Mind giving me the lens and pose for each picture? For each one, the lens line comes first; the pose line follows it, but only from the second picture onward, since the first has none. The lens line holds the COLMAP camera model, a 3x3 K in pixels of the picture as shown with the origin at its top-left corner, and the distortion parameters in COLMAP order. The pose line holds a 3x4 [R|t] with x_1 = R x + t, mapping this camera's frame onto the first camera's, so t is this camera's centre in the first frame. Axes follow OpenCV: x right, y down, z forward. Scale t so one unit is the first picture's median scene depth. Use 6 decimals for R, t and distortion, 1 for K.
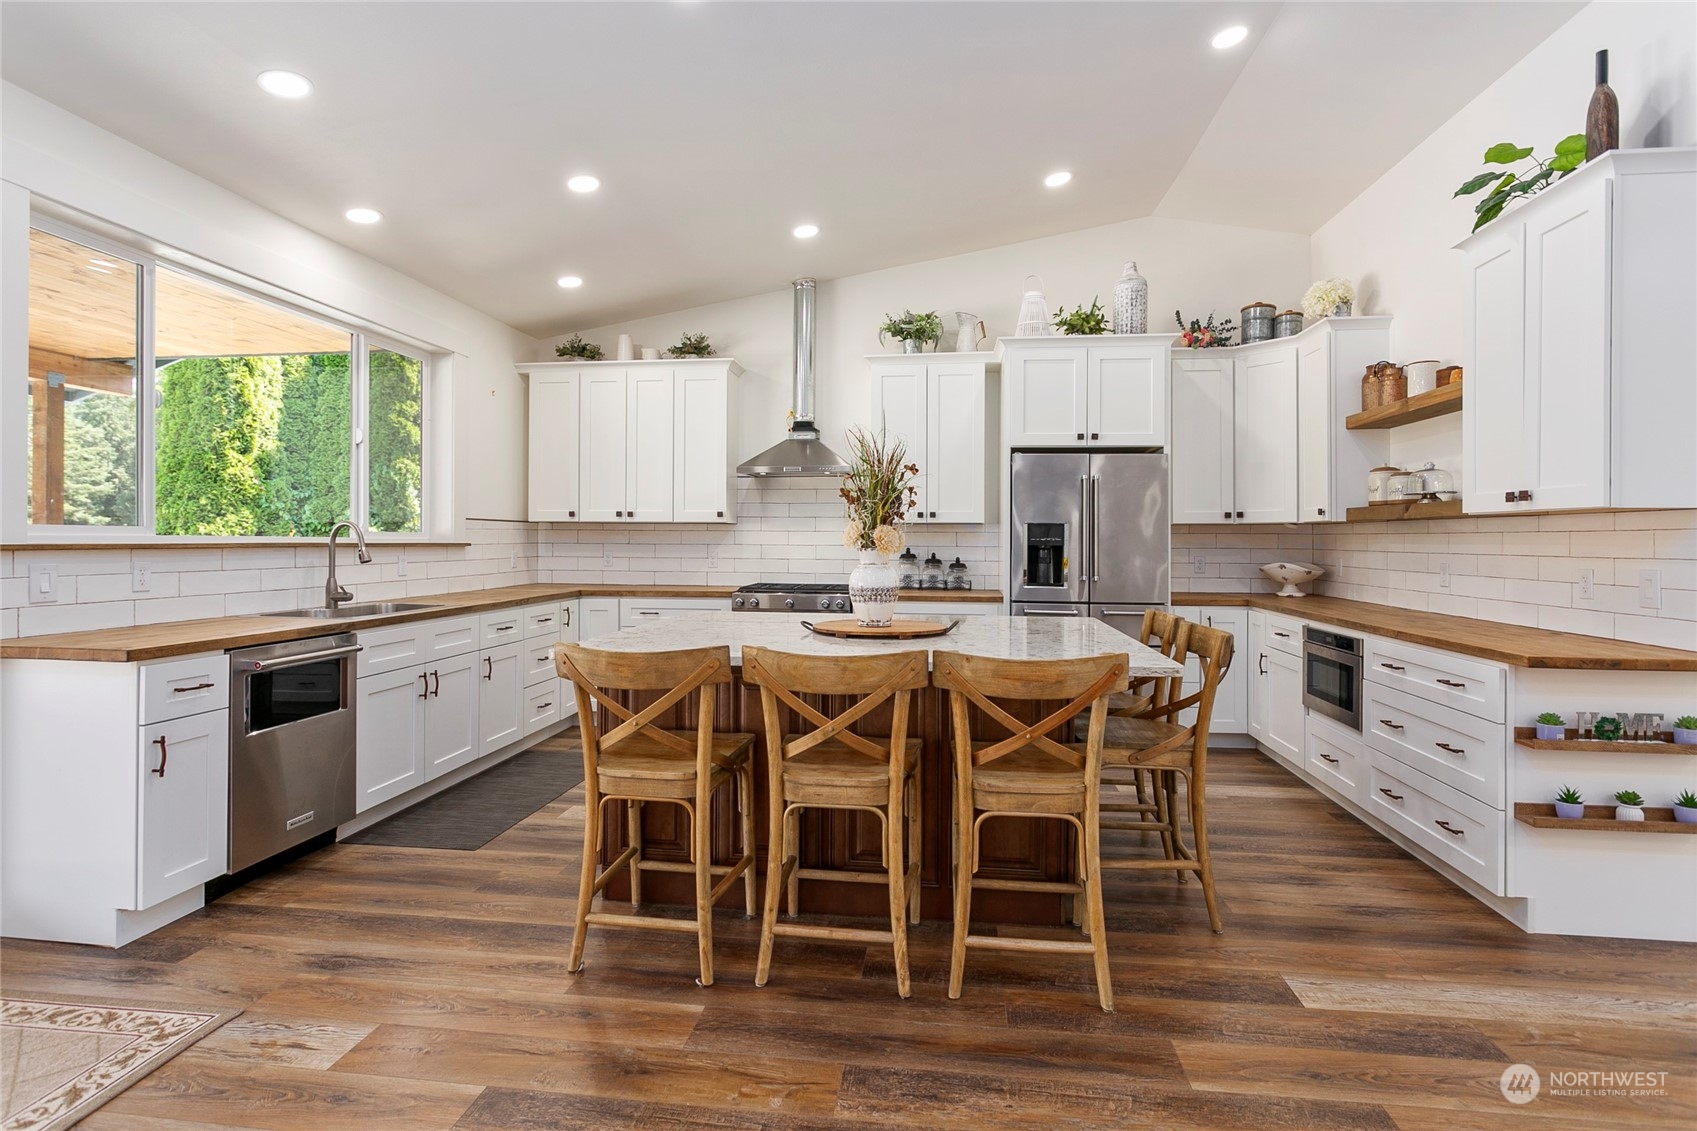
lens RADIAL K [[838.0, 0, 846.8], [0, 838.0, 539.8], [0, 0, 1]] dist [-0.006118, -0.000770]
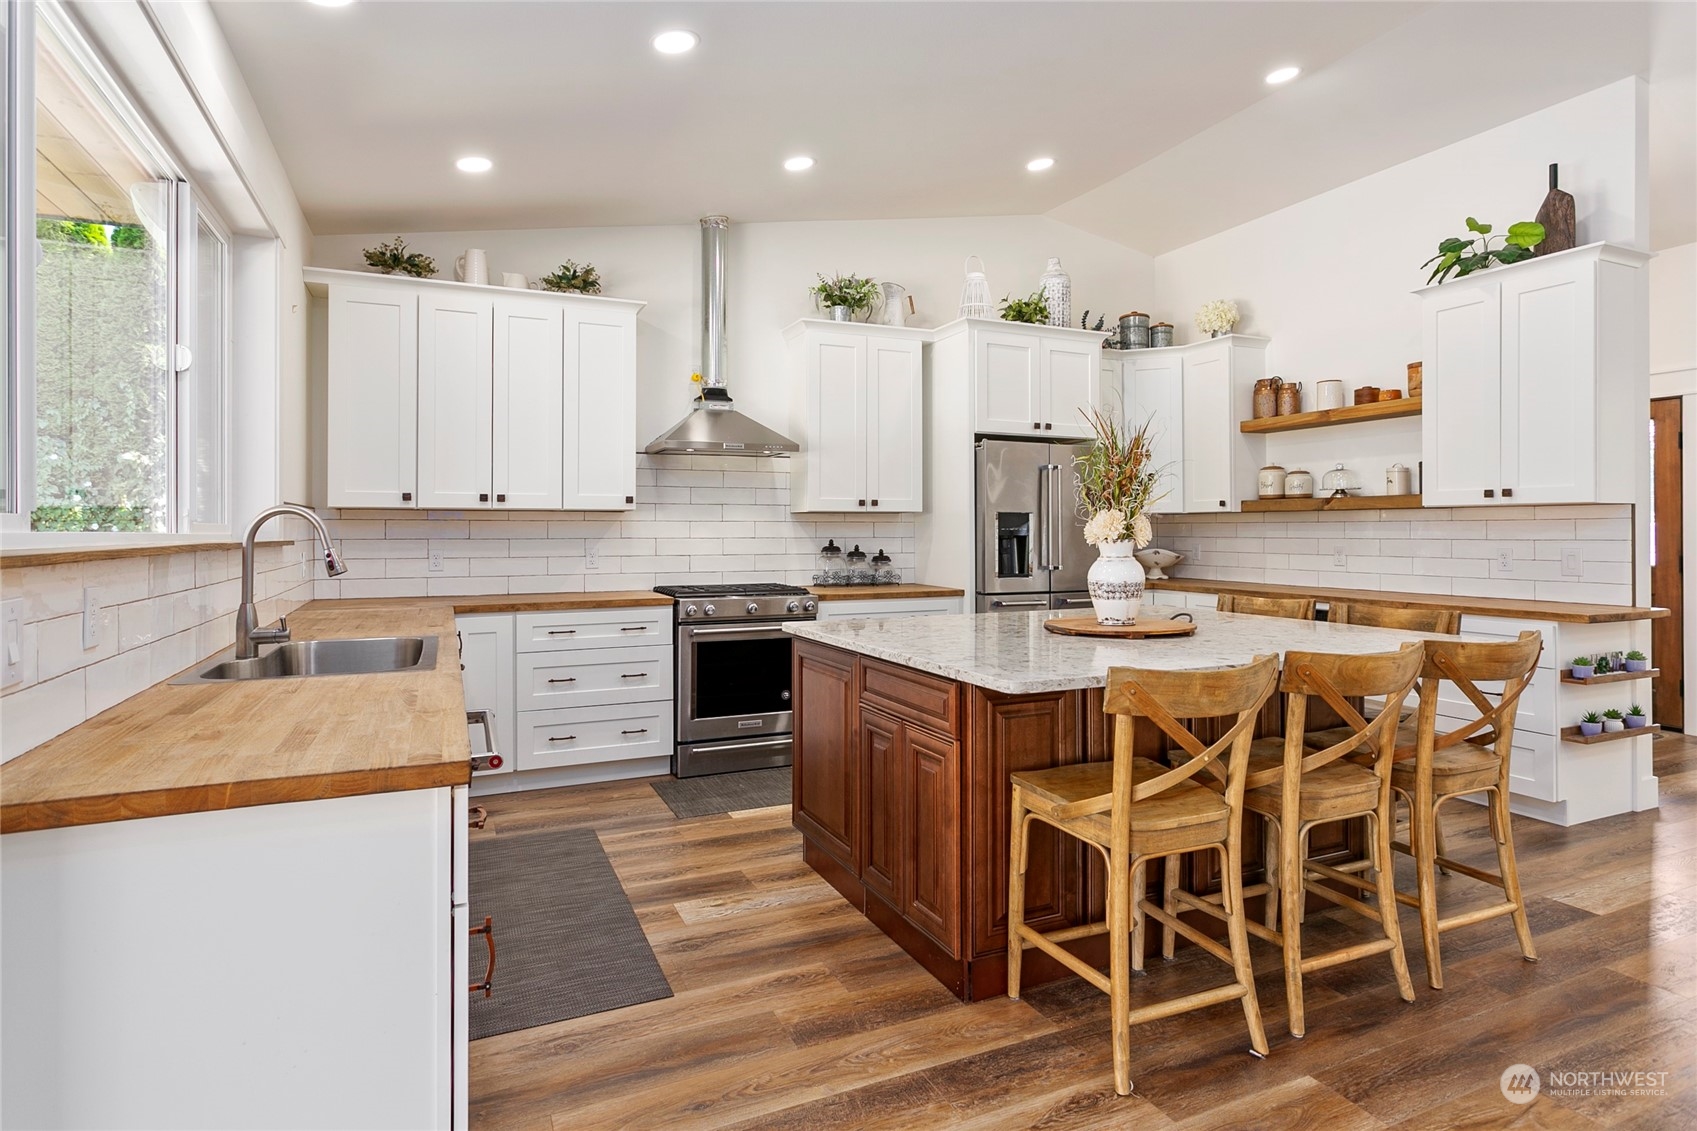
lens RADIAL K [[897.9, 0, 850.1], [0, 897.9, 525.8], [0, 0, 1]] dist [-0.001616, 0.000741]
pose [[0.851170, -0.004199, 0.524873, -0.463201], [0.006861, 0.999972, -0.003126, -0.002280], [-0.524845, 0.006262, 0.851175, 0.203812]]
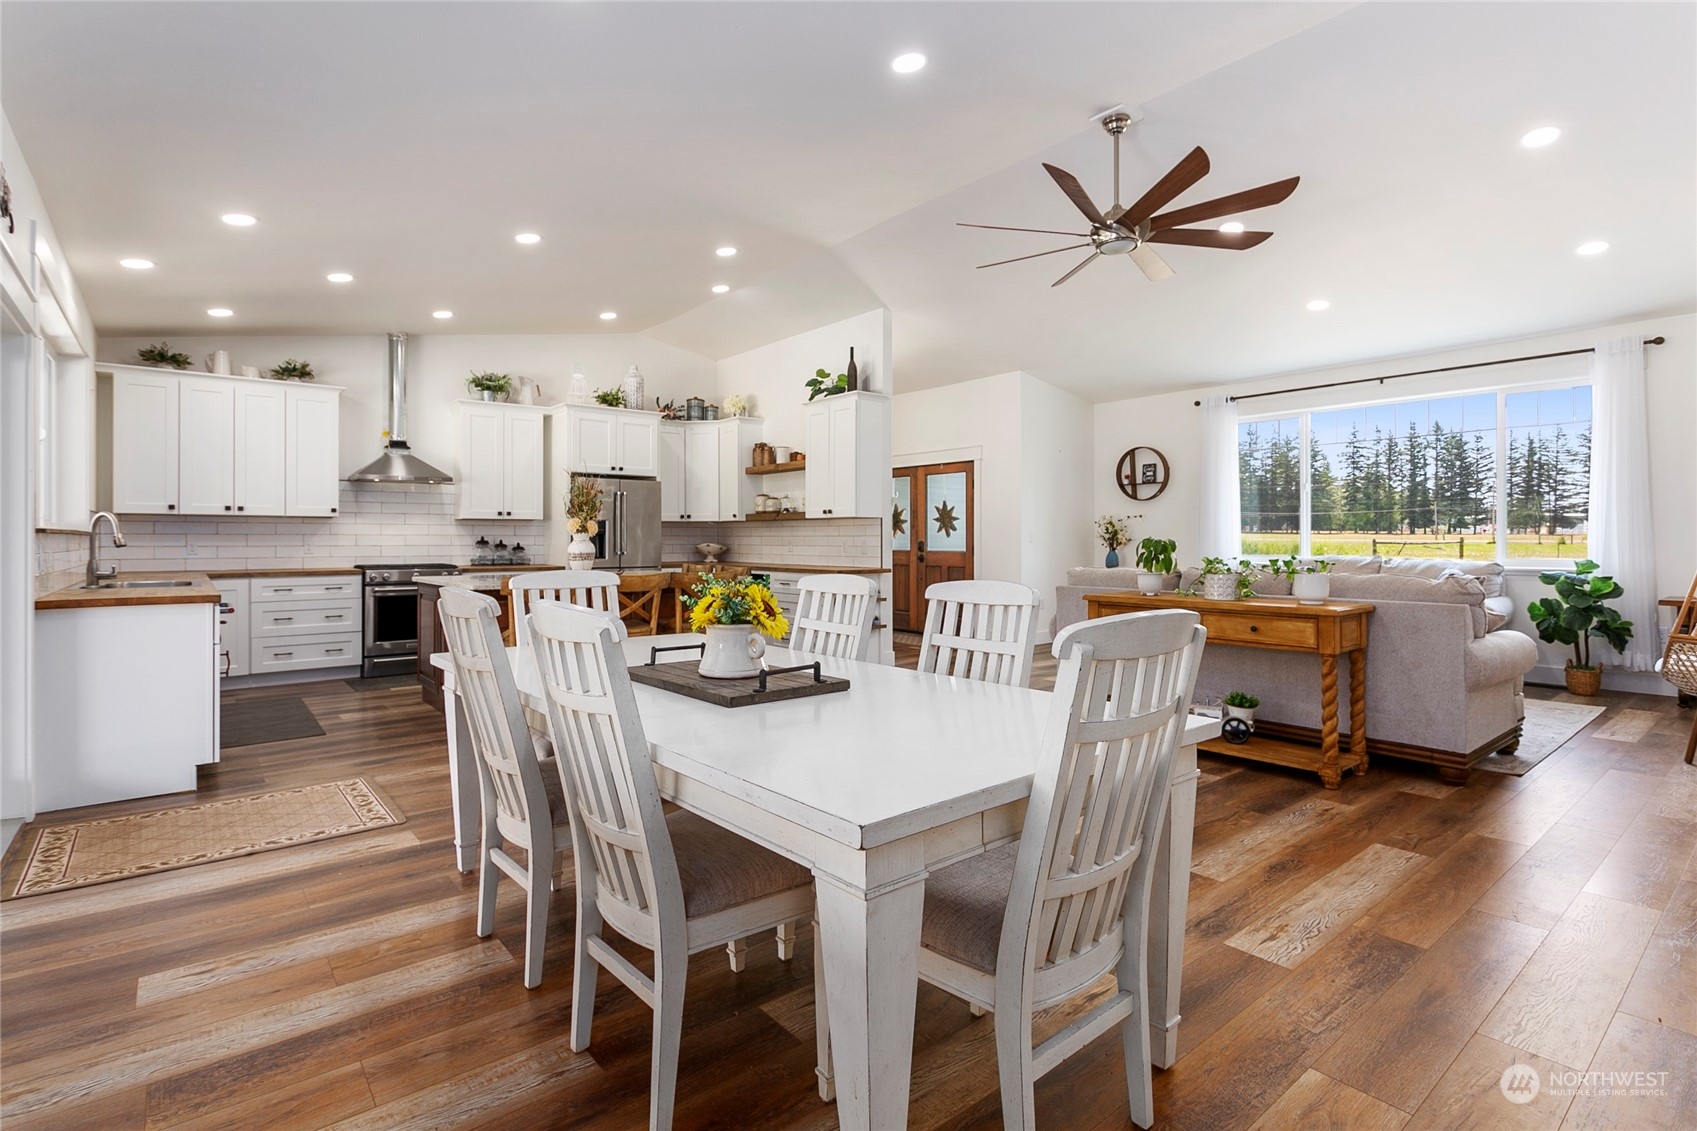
lens RADIAL K [[820.8, 0, 853.1], [0, 820.8, 539.9], [0, 0, 1]] dist [-0.001790, 0.007475]
pose [[0.687803, -0.006566, 0.725868, -0.569553], [0.004626, 0.999978, 0.004662, 0.013308], [-0.725883, 0.000152, 0.687818, -0.462557]]
